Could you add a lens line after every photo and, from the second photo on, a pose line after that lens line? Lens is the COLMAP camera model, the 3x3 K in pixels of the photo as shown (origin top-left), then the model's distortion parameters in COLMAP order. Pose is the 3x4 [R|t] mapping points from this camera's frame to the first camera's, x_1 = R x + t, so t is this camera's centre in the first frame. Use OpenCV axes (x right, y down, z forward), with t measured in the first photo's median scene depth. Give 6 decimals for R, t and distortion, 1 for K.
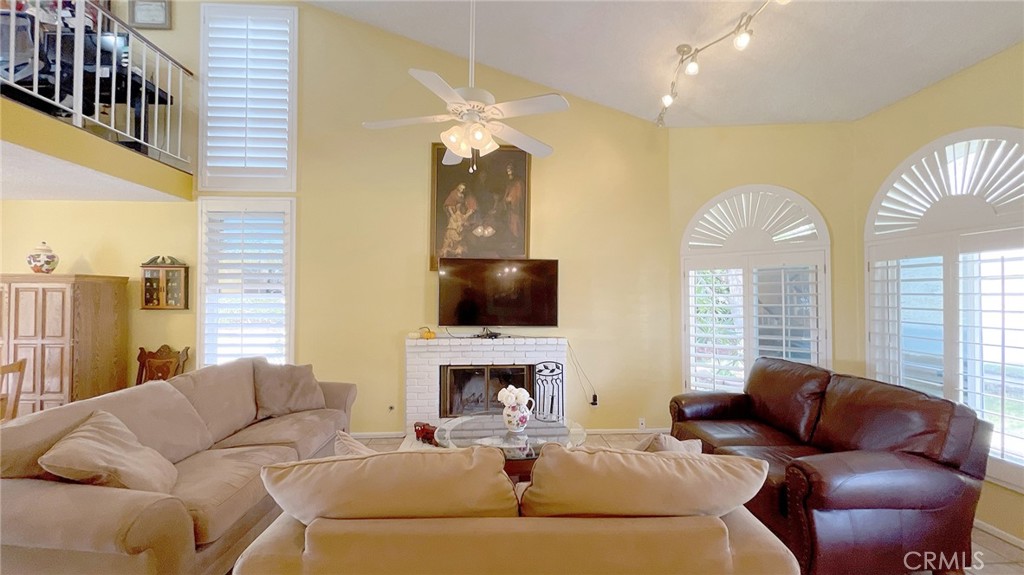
lens RADIAL K [[413.3, 0, 513.8], [0, 413.3, 290.2], [0, 0, 1]] dist [-0.000003, 0.000201]
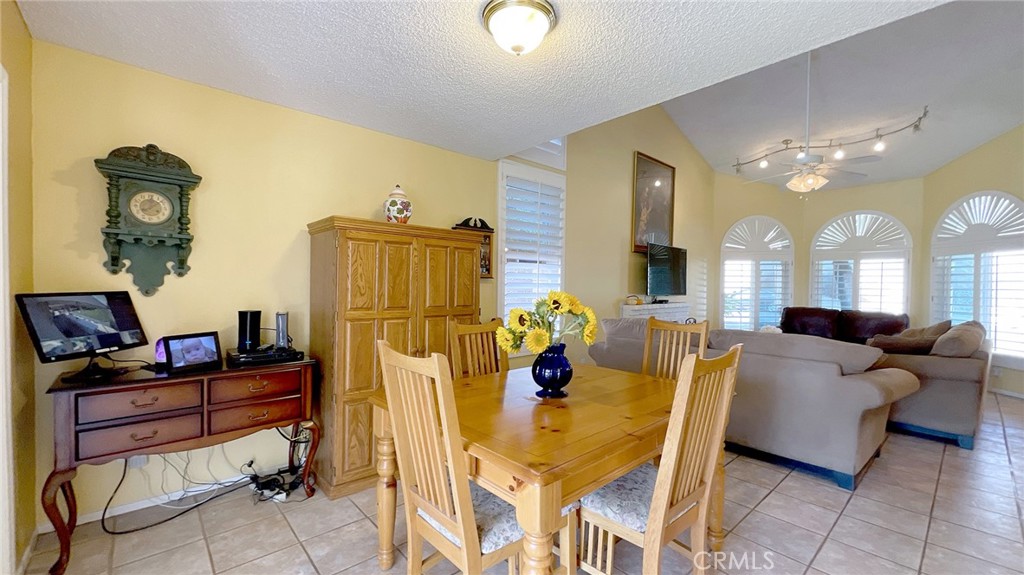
lens RADIAL K [[413.3, 0, 510.5], [0, 413.3, 289.3], [0, 0, 1]] dist [-0.000003, 0.000201]
pose [[0.778162, 0.001600, 0.628062, -1.350266], [-0.018992, 0.999599, 0.020984, 0.051177], [-0.627777, -0.028258, 0.777880, 0.252153]]
